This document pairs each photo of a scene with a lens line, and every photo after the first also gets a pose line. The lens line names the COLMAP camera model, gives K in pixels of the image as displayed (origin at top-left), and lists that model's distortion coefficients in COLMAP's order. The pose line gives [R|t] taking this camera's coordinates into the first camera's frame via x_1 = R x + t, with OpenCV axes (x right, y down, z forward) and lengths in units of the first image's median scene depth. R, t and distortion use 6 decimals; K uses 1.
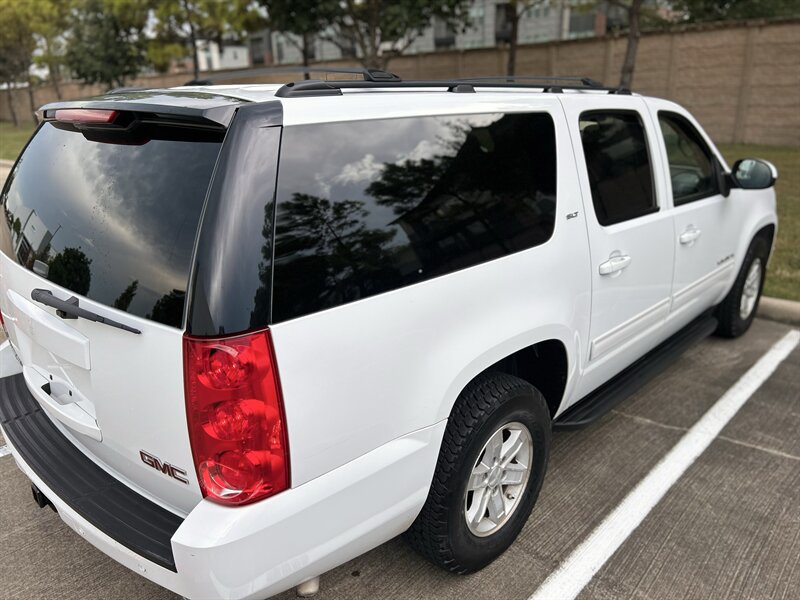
lens RADIAL K [[602.5, 0, 412.4], [0, 602.5, 304.6], [0, 0, 1]] dist [0.036814, -0.047129]
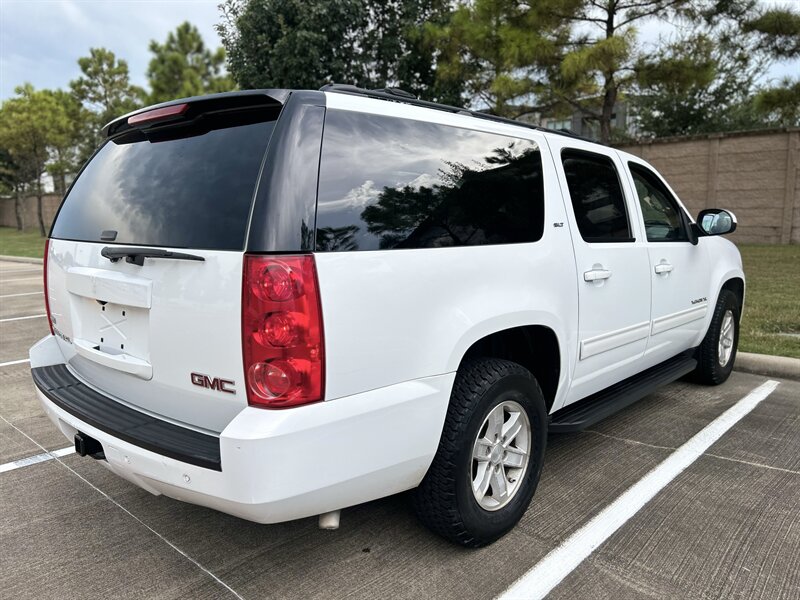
lens RADIAL K [[602.5, 0, 412.4], [0, 602.5, 304.6], [0, 0, 1]] dist [0.036814, -0.047129]
pose [[0.999779, 0.006144, 0.020092, -0.033899], [-0.002349, 0.982980, -0.183699, 0.195976], [-0.020879, 0.183611, 0.982777, -0.093808]]
